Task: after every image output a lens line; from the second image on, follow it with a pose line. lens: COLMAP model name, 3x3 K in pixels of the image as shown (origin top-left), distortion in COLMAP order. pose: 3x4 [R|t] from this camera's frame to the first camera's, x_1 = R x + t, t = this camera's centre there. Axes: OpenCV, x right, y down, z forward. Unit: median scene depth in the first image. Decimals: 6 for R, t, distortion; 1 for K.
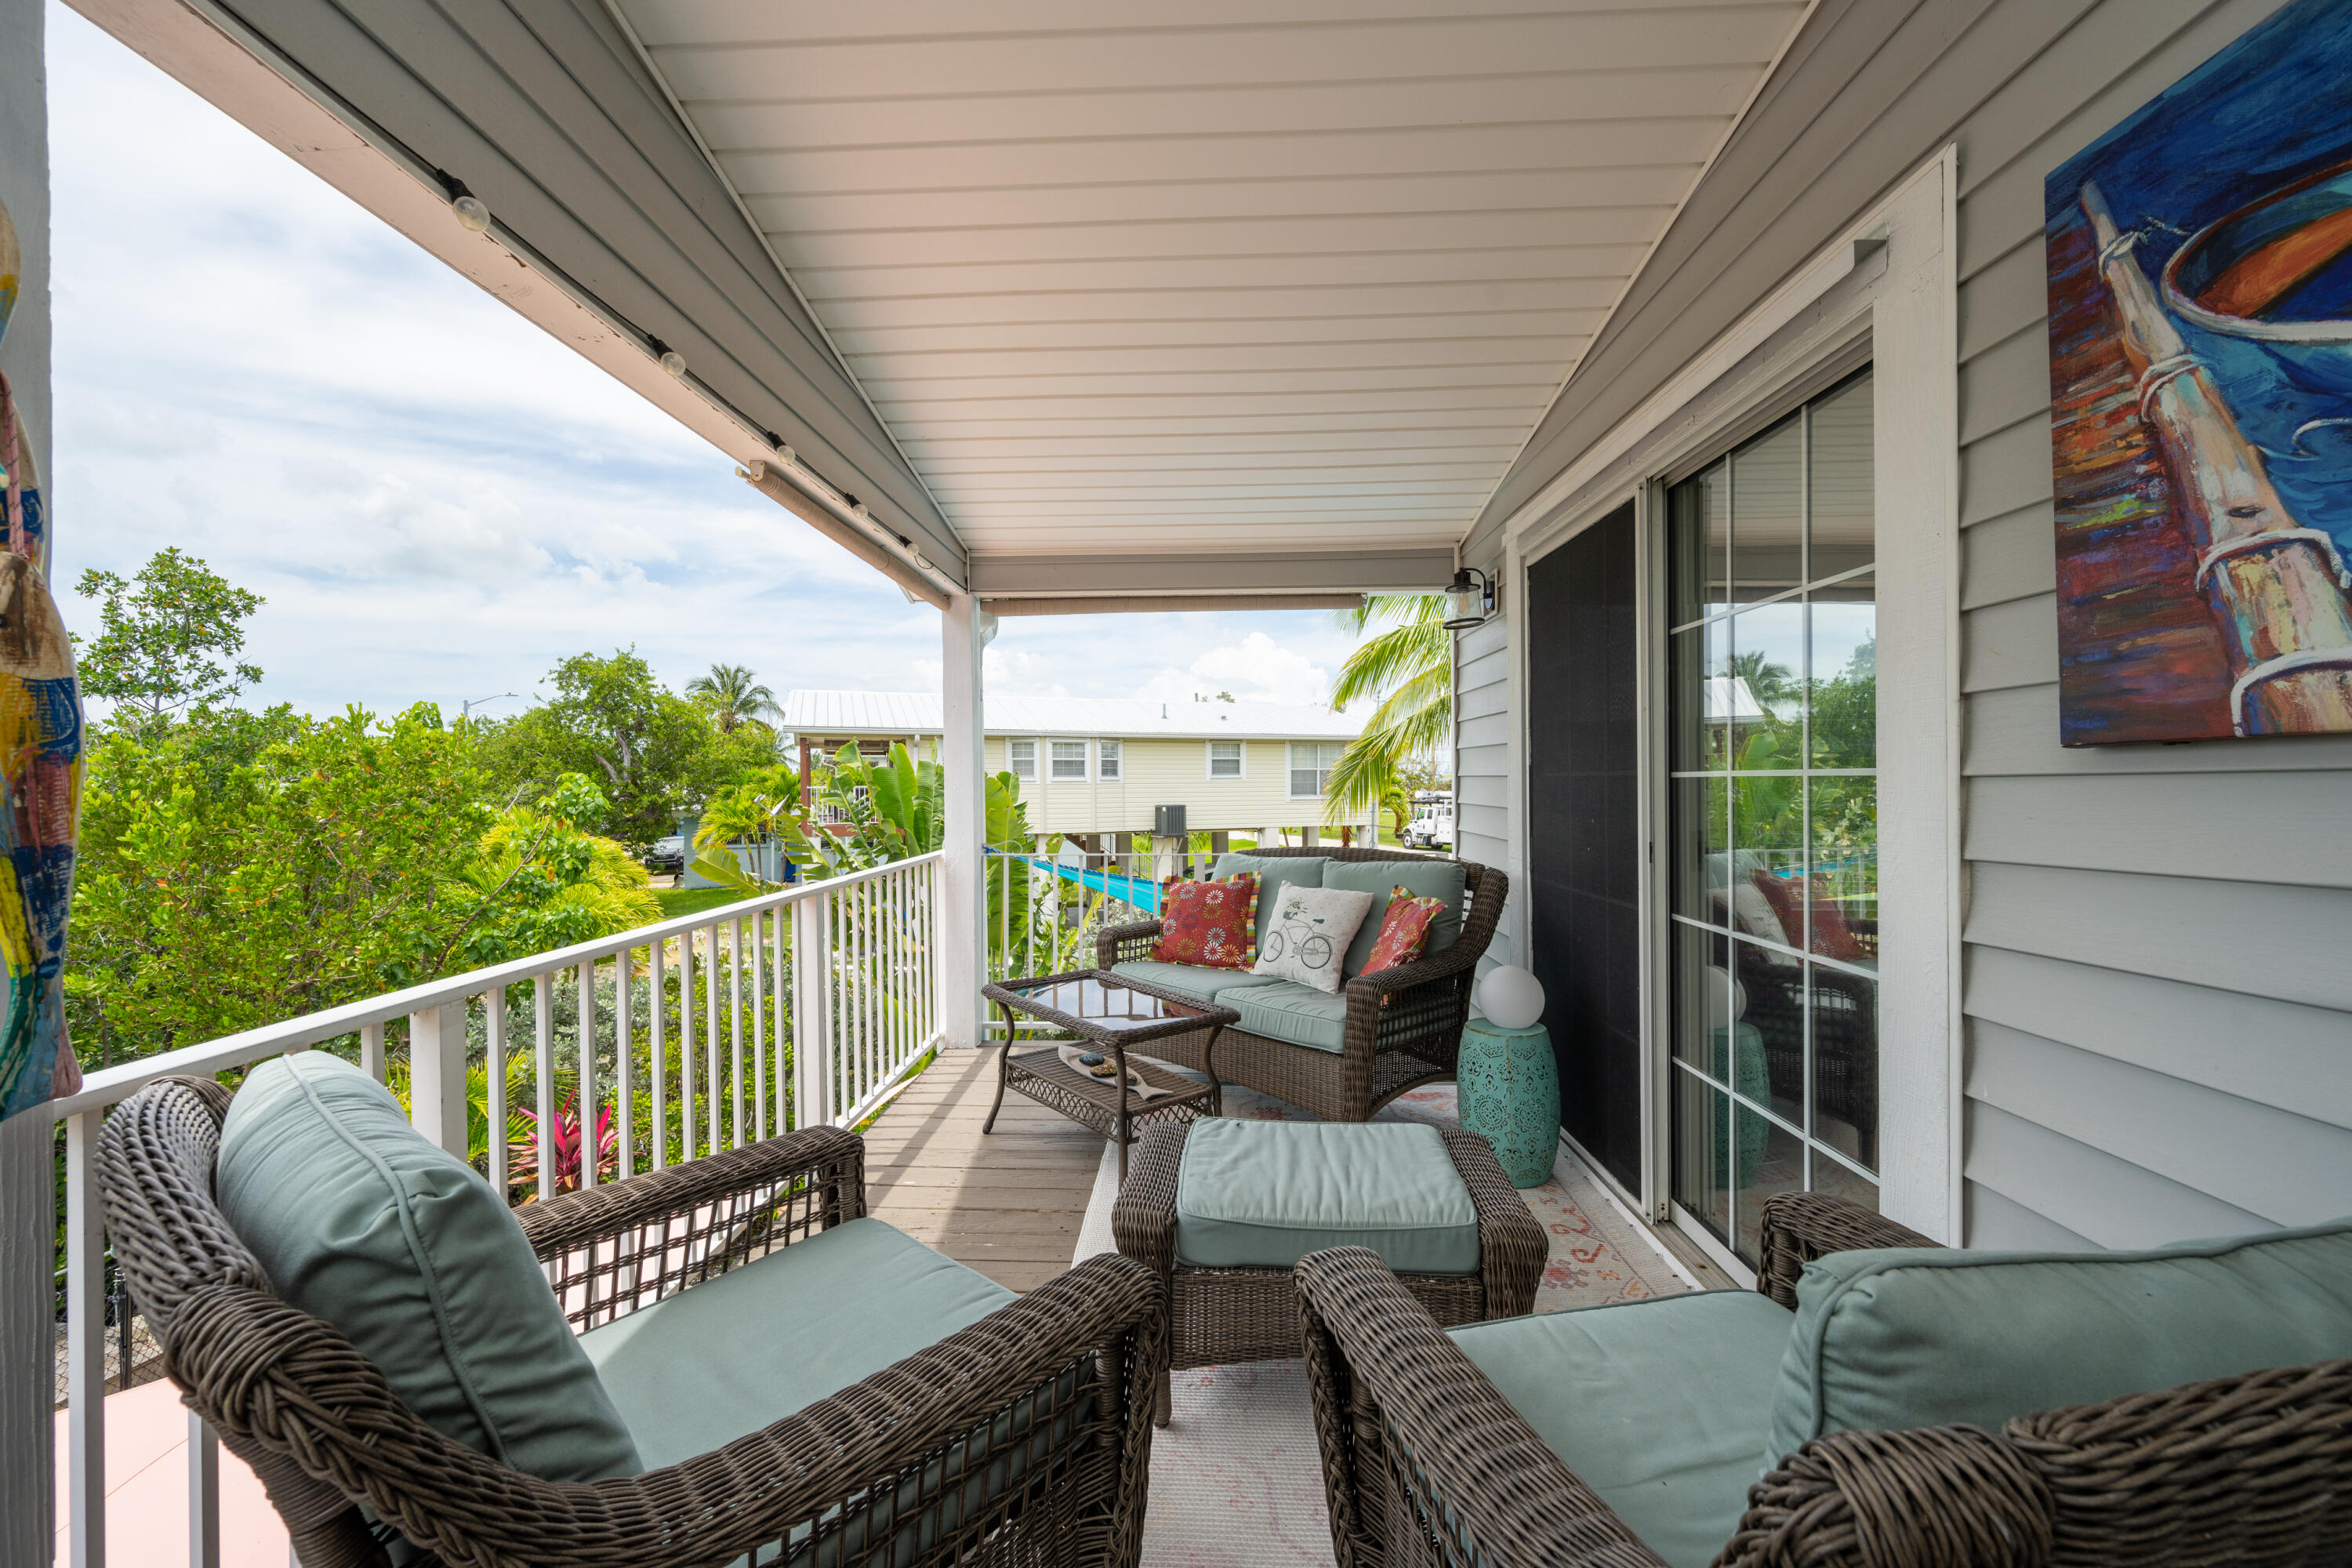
lens RADIAL K [[926.4, 0, 1172.5], [0, 926.4, 787.9], [0, 0, 1]] dist [-0.005942, 0.001008]
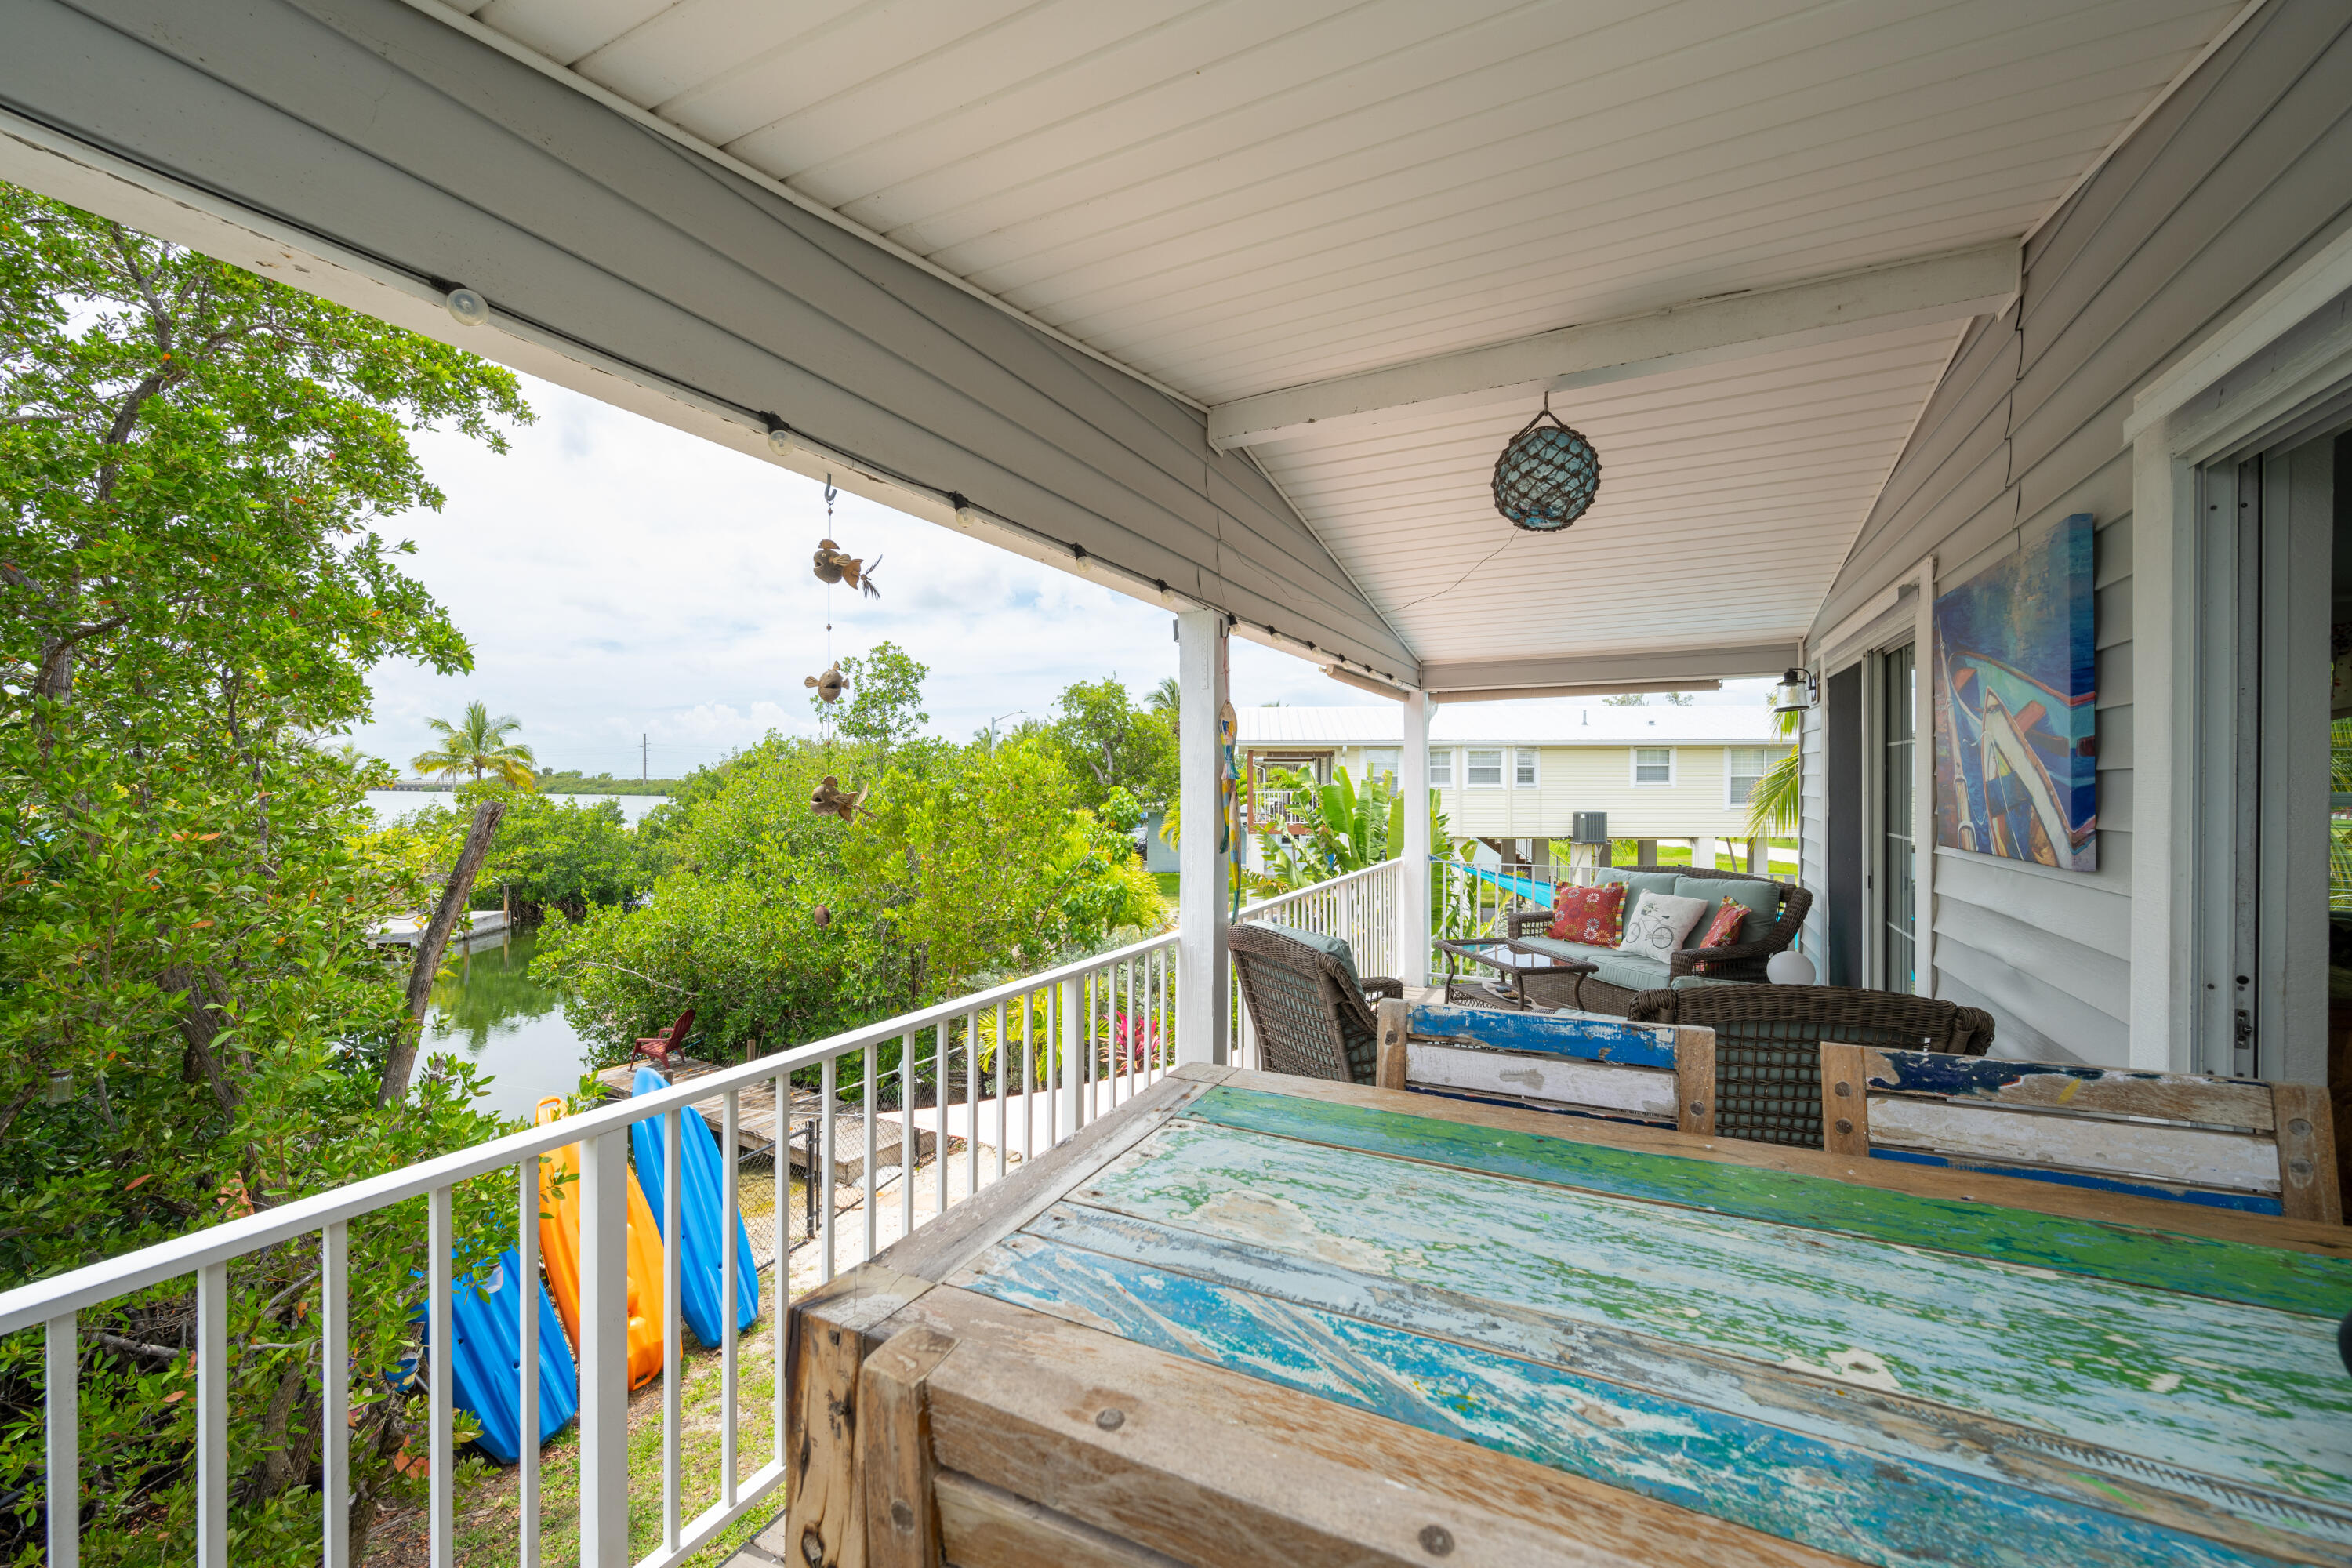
lens RADIAL K [[926.4, 0, 1172.9], [0, 926.4, 787.7], [0, 0, 1]] dist [-0.005942, 0.001008]
pose [[0.907035, 0.009231, -0.420954, 0.021353], [-0.007678, 0.999956, 0.005386, -0.021570], [0.420985, -0.001653, 0.907066, -0.225043]]
